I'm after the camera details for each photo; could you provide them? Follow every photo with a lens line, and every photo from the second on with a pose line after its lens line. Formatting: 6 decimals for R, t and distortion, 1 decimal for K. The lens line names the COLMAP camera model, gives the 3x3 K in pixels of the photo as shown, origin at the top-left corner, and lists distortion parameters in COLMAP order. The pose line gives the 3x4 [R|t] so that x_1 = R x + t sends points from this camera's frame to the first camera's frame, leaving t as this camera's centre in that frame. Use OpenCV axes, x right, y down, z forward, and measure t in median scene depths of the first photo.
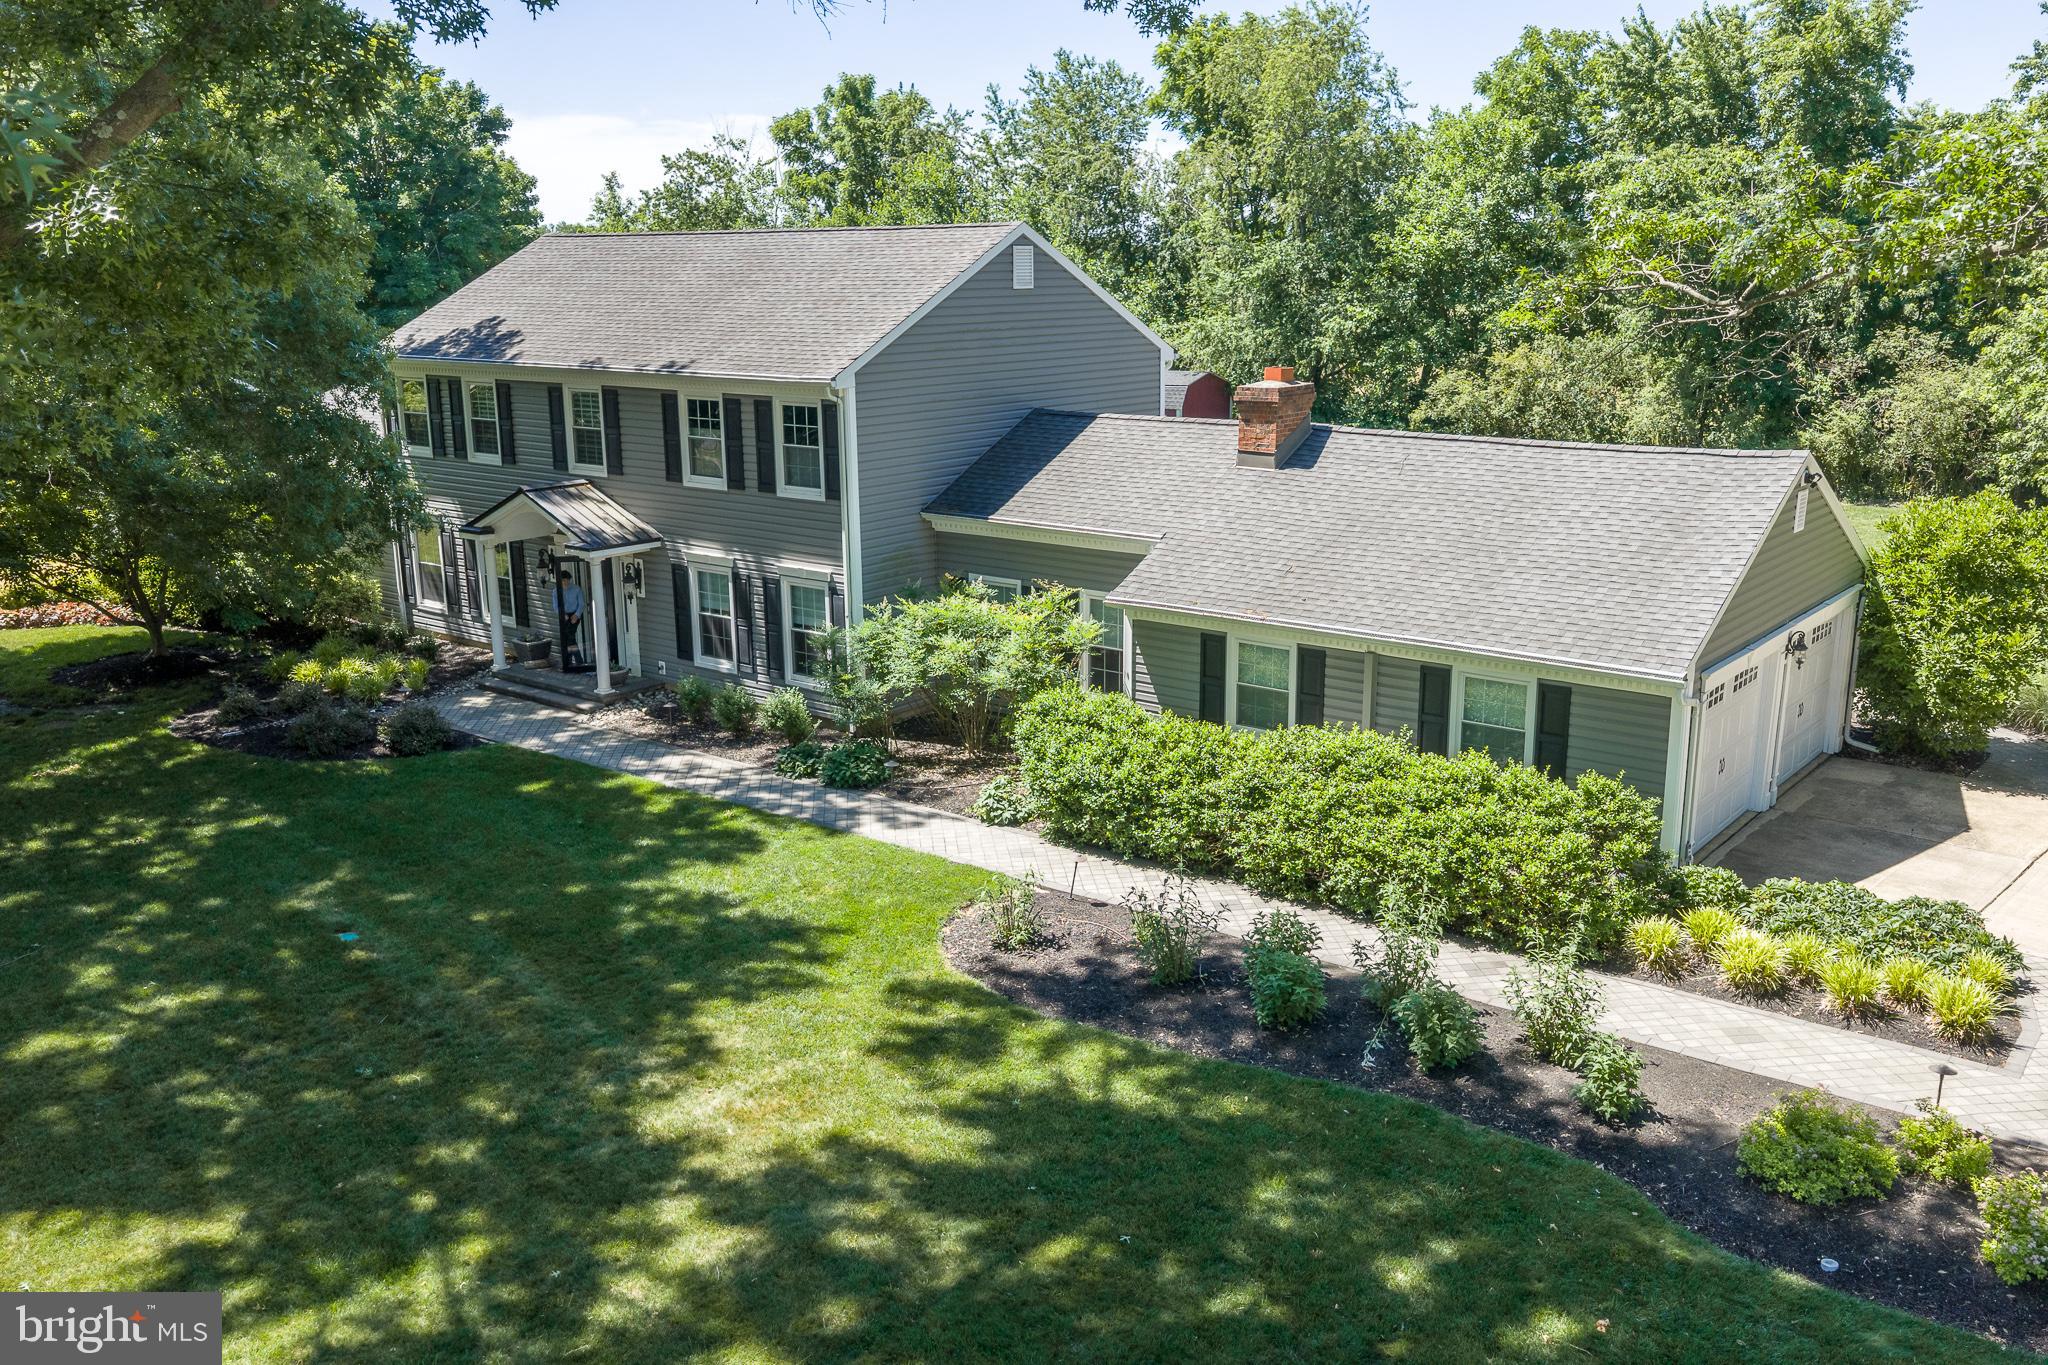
lens RADIAL K [[1704.6, 0, 1024.0], [0, 1704.6, 682.5], [0, 0, 1]] dist [0.009530, -0.003279]
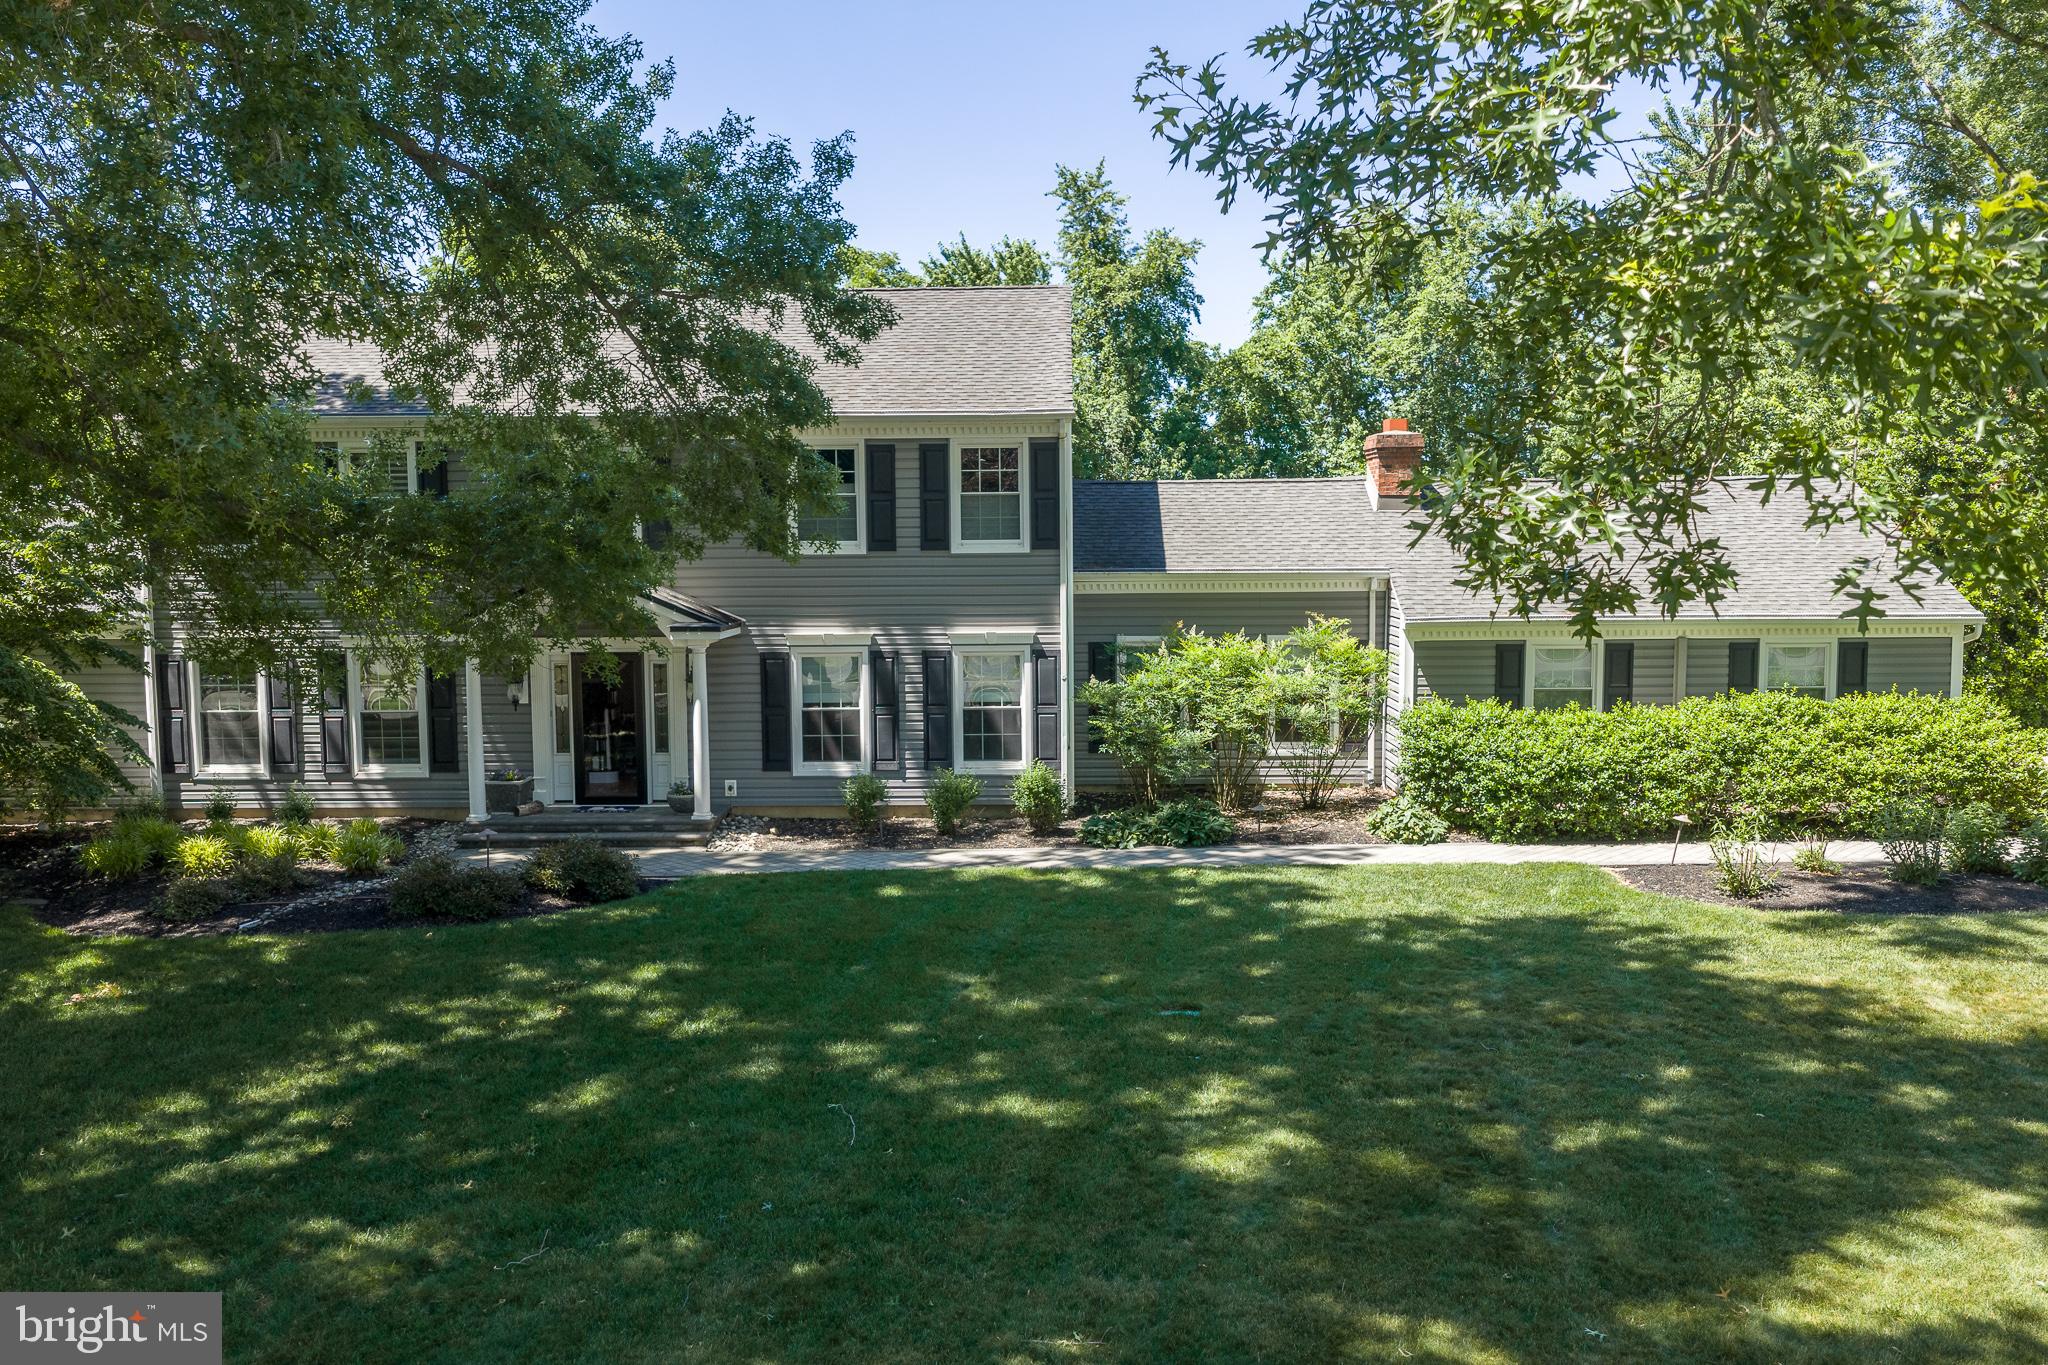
lens RADIAL K [[1704.6, 0, 1024.0], [0, 1704.6, 682.5], [0, 0, 1]] dist [0.009530, -0.003279]
pose [[0.792714, -0.049080, 0.607615, -0.658295], [0.146658, 0.982832, -0.111947, 0.058810], [-0.591689, 0.177853, 0.786303, 0.315965]]
